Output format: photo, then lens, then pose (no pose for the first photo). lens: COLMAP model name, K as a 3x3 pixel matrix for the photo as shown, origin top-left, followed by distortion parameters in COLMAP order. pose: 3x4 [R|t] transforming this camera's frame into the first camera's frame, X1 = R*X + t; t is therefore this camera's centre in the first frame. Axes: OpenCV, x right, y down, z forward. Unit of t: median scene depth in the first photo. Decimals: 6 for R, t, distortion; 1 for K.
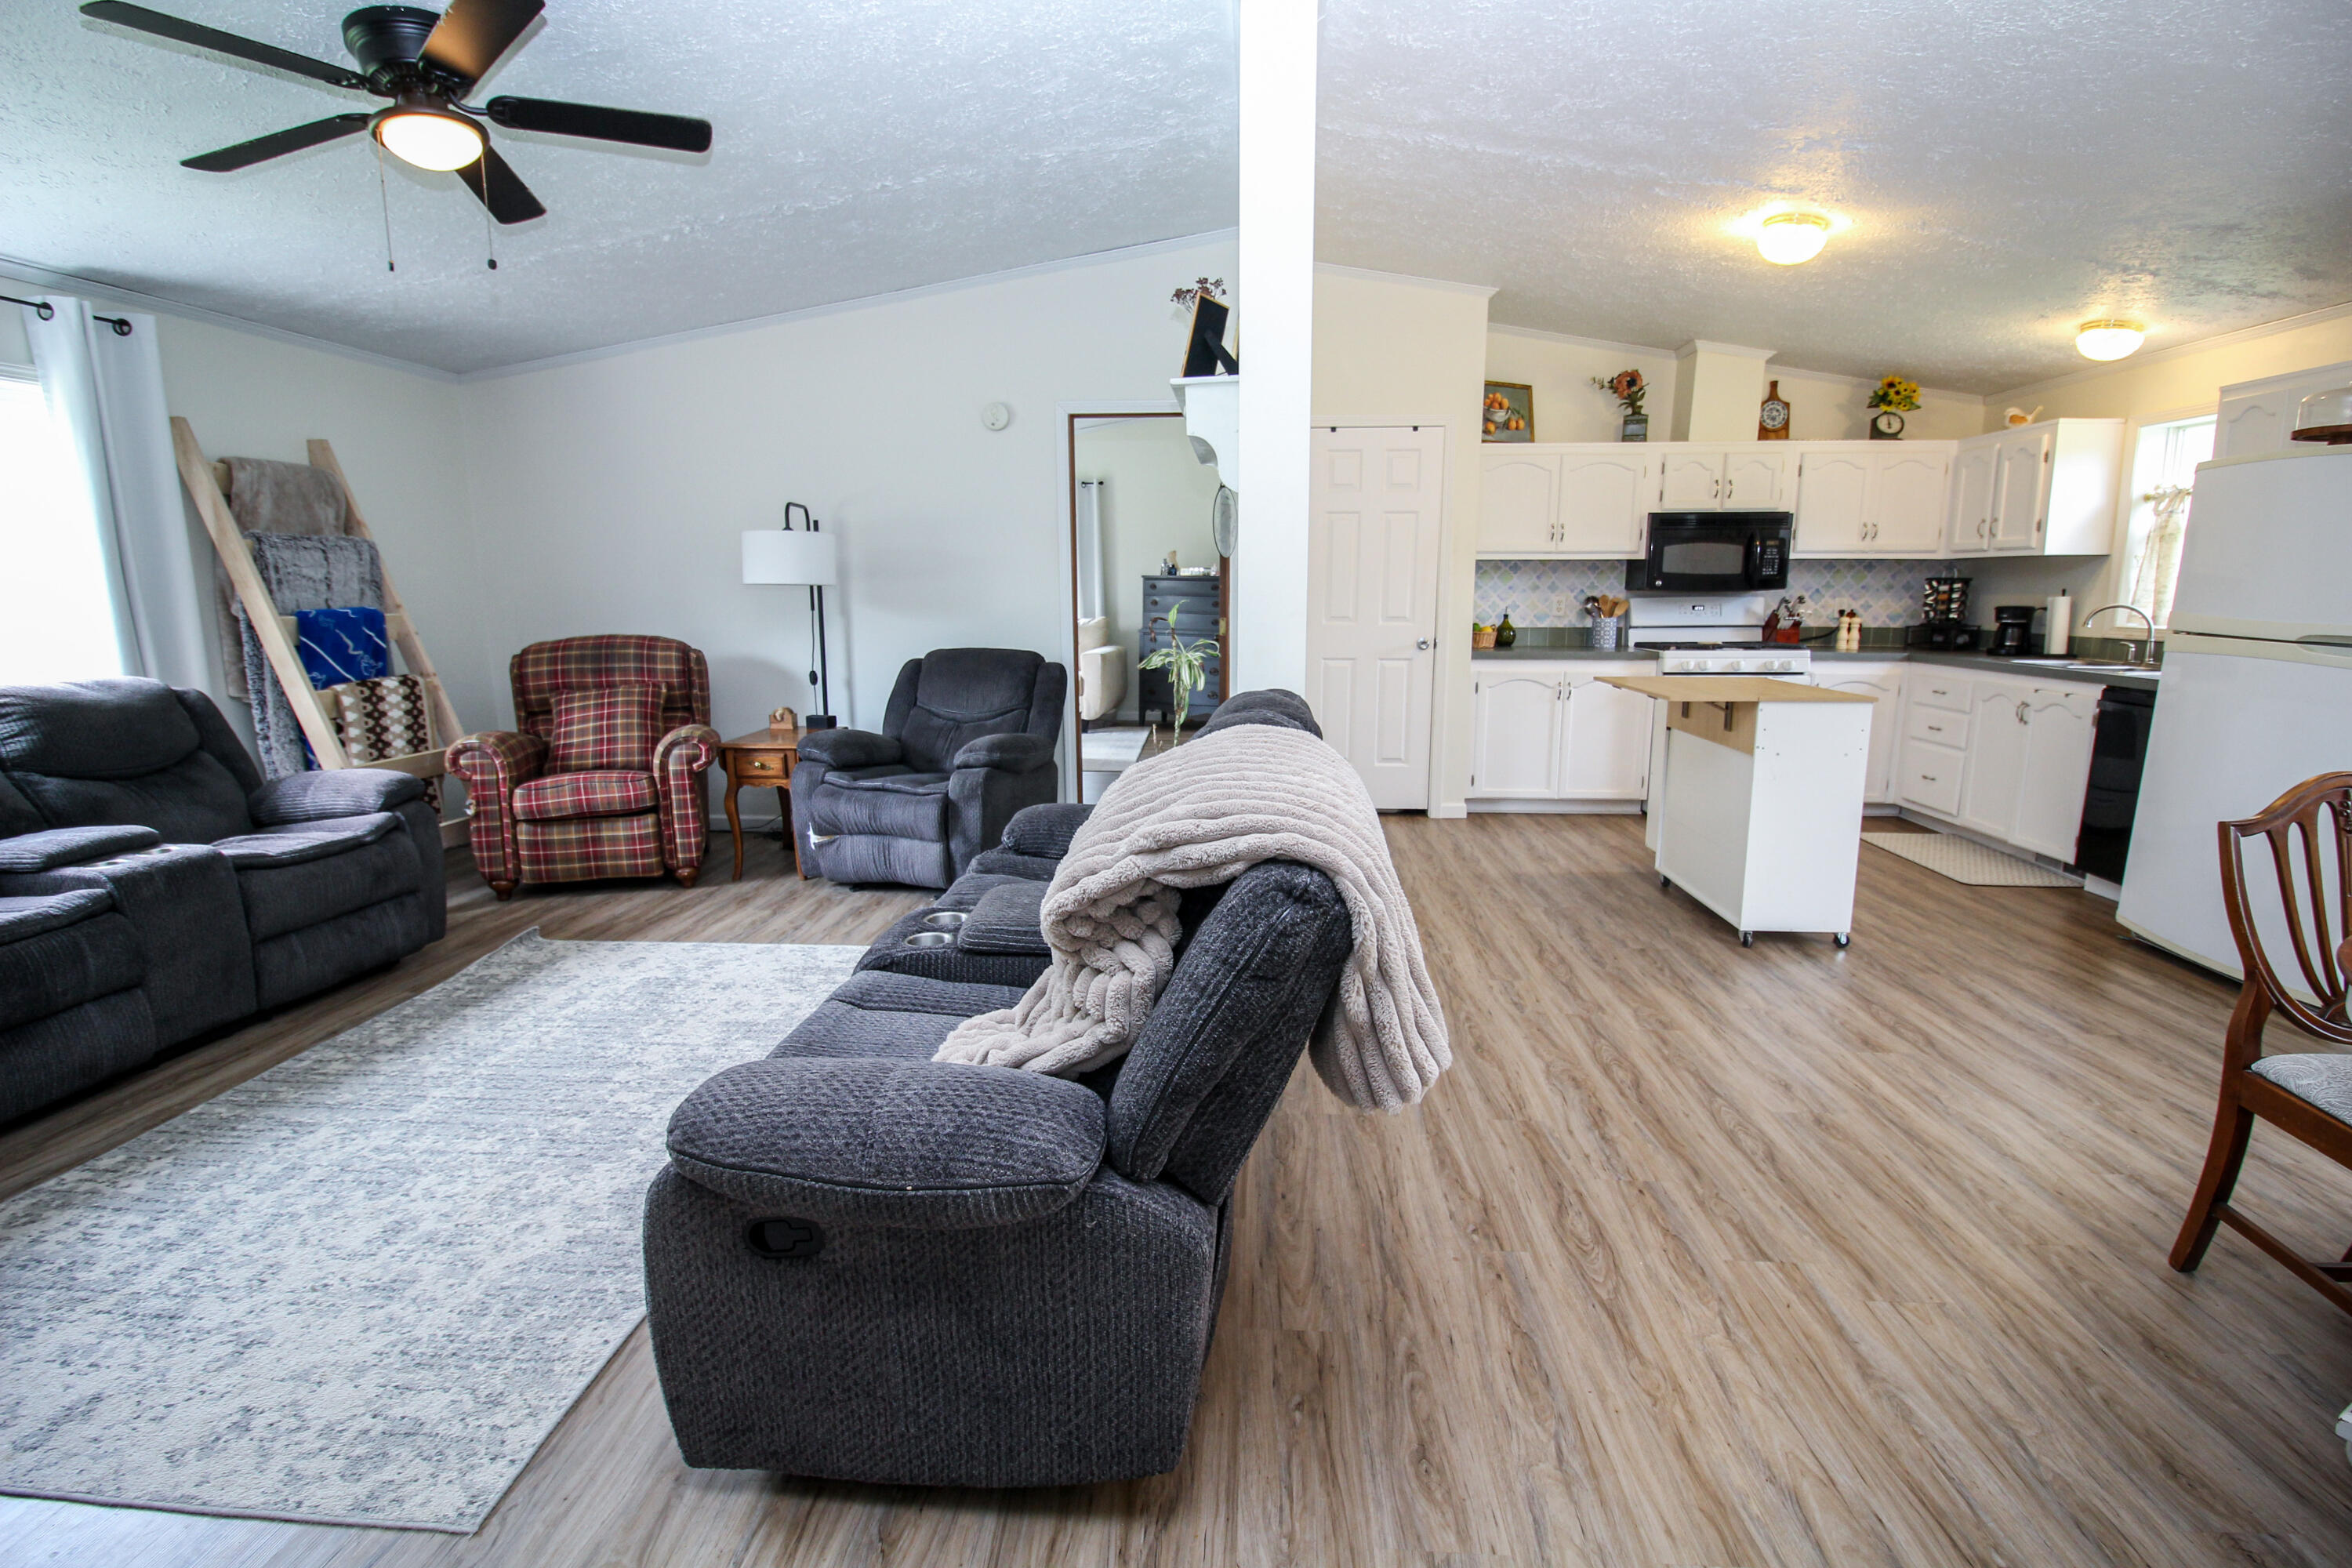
lens RADIAL K [[1091.0, 0, 1184.3], [0, 1091.0, 776.3], [0, 0, 1]] dist [0.000723, -0.012726]
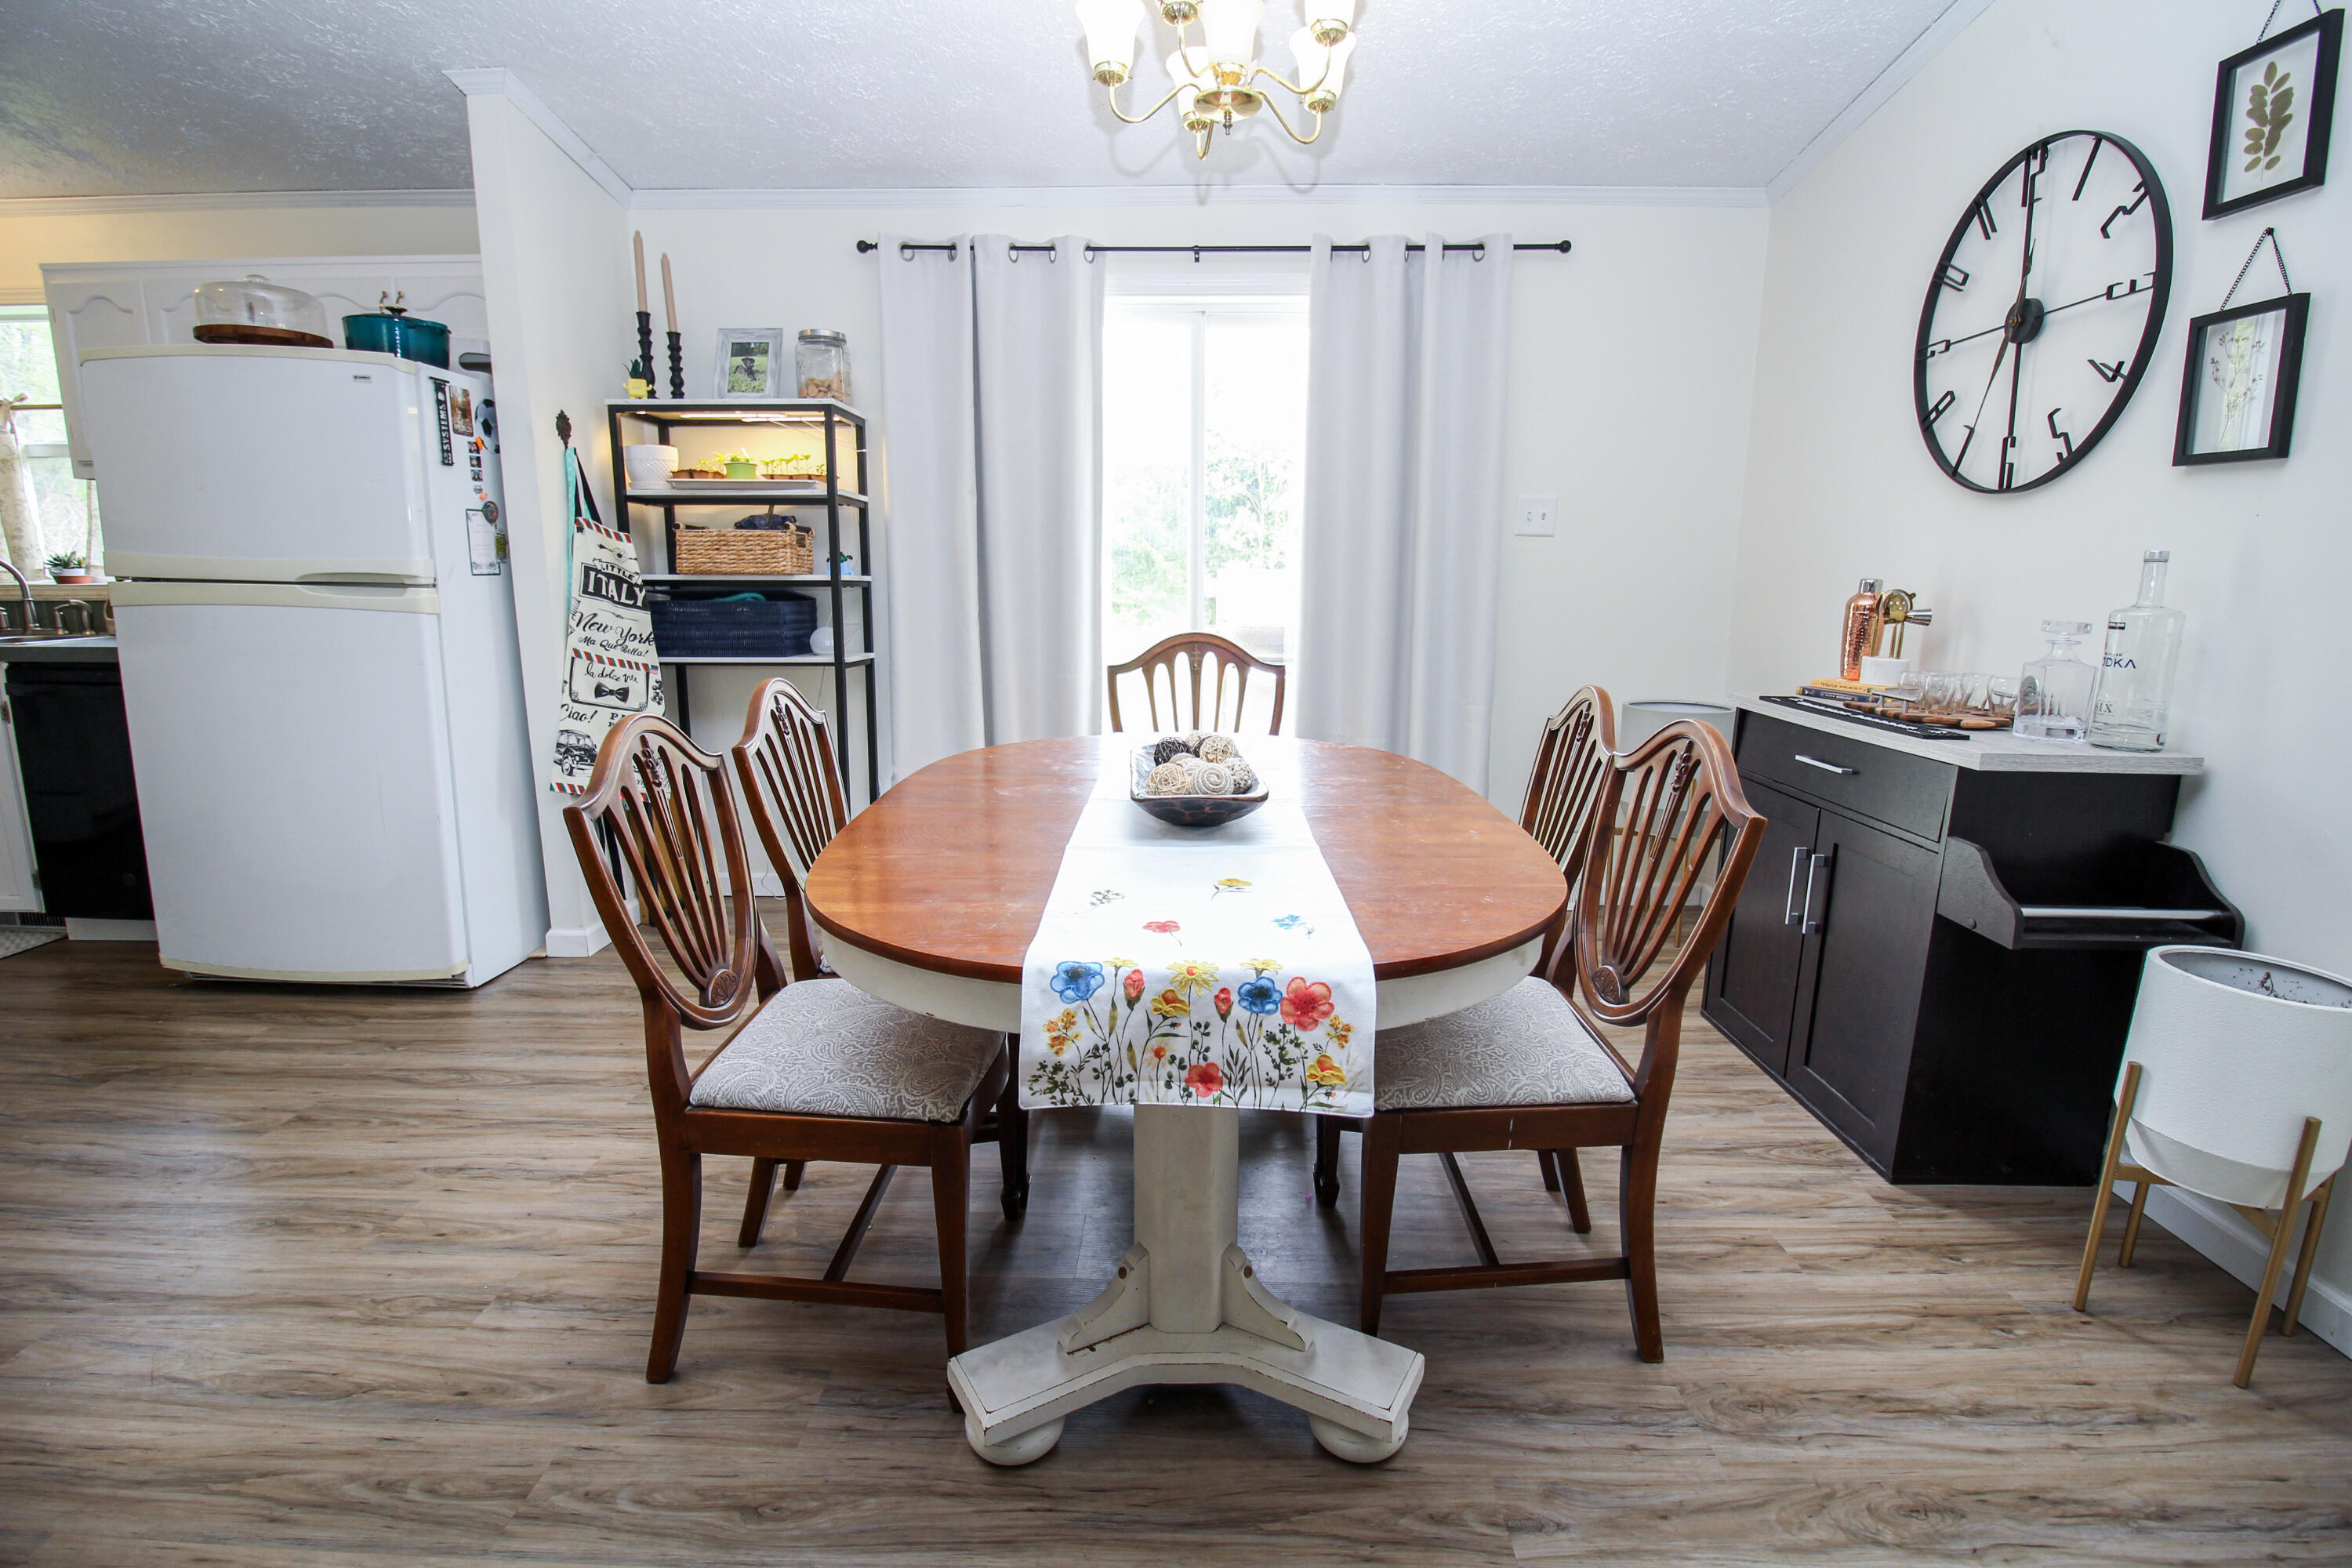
lens RADIAL K [[1091.0, 0, 1177.8], [0, 1091.0, 770.6], [0, 0, 1]] dist [0.000723, -0.012726]
pose [[-0.050510, -0.185509, 0.981344, 0.101096], [0.164334, 0.967661, 0.191381, -0.023118], [-0.985111, 0.170934, -0.018391, 0.260558]]
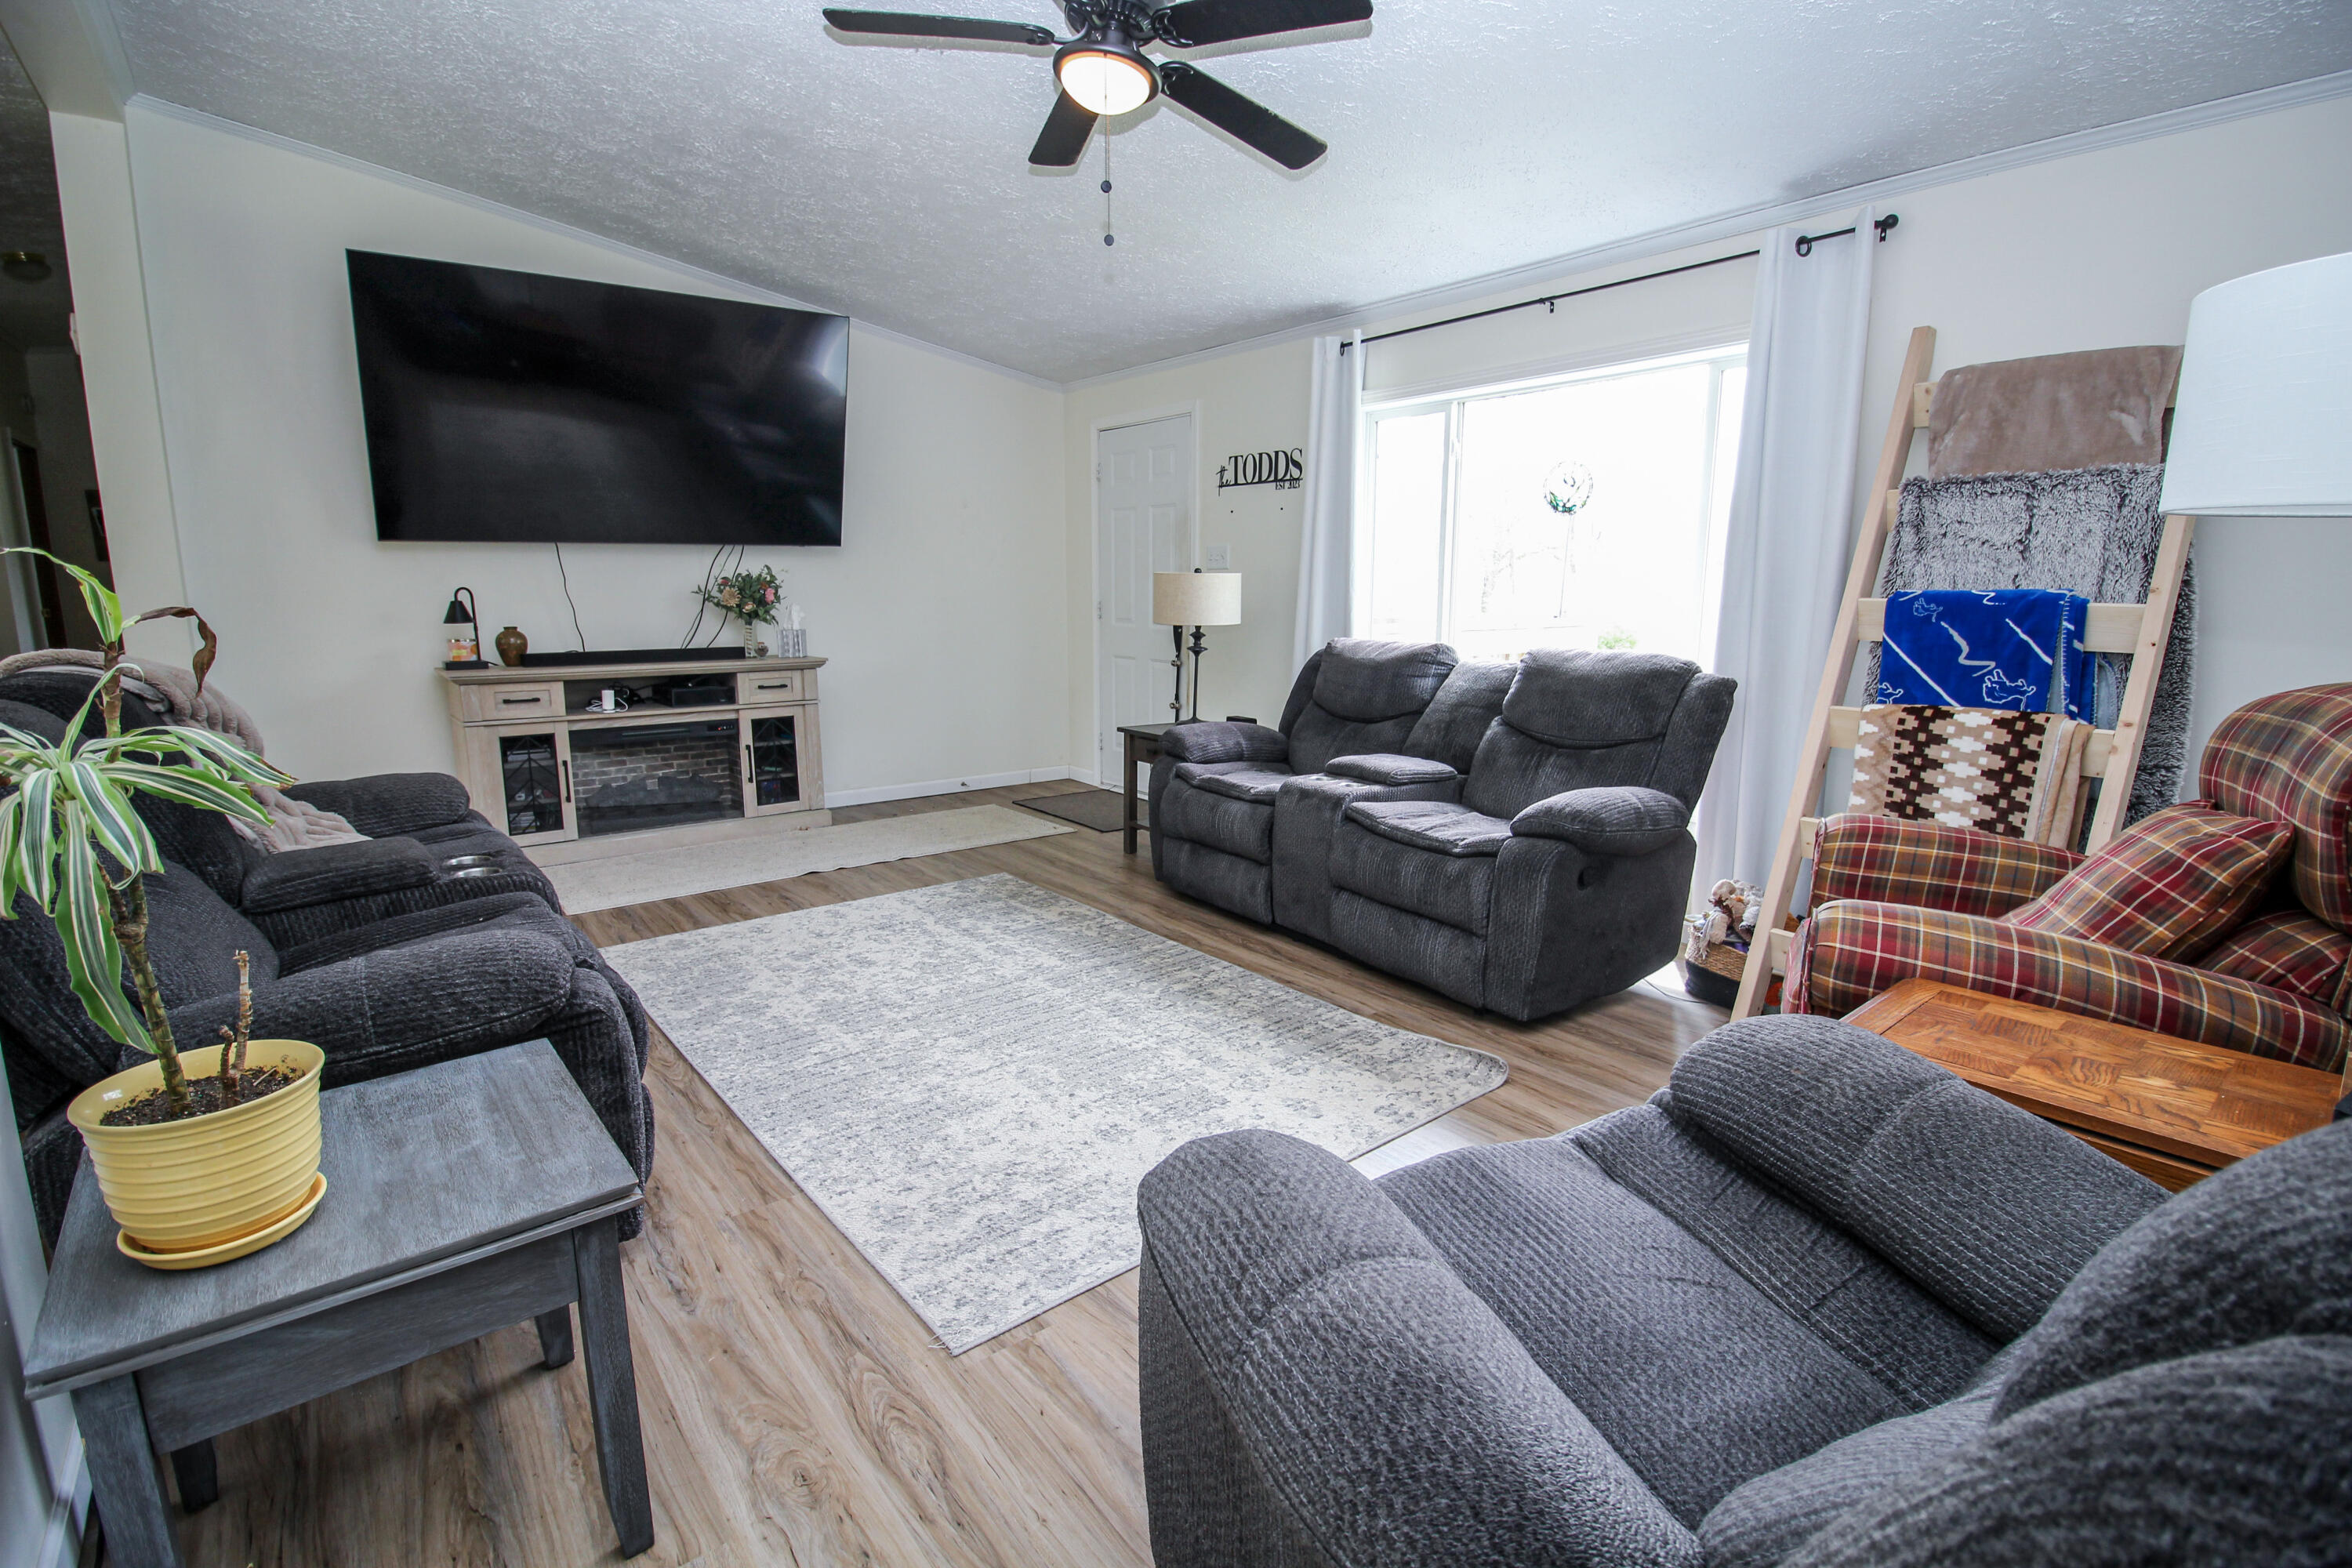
lens RADIAL K [[1070.5, 0, 1179.6], [0, 1070.5, 791.7], [0, 0, 1]] dist [-0.017234, -0.000331]
pose [[-0.737399, 0.124112, -0.663957, -0.029547], [-0.120348, 0.943104, 0.309953, -0.172507], [0.664650, 0.308465, -0.680507, 1.107723]]
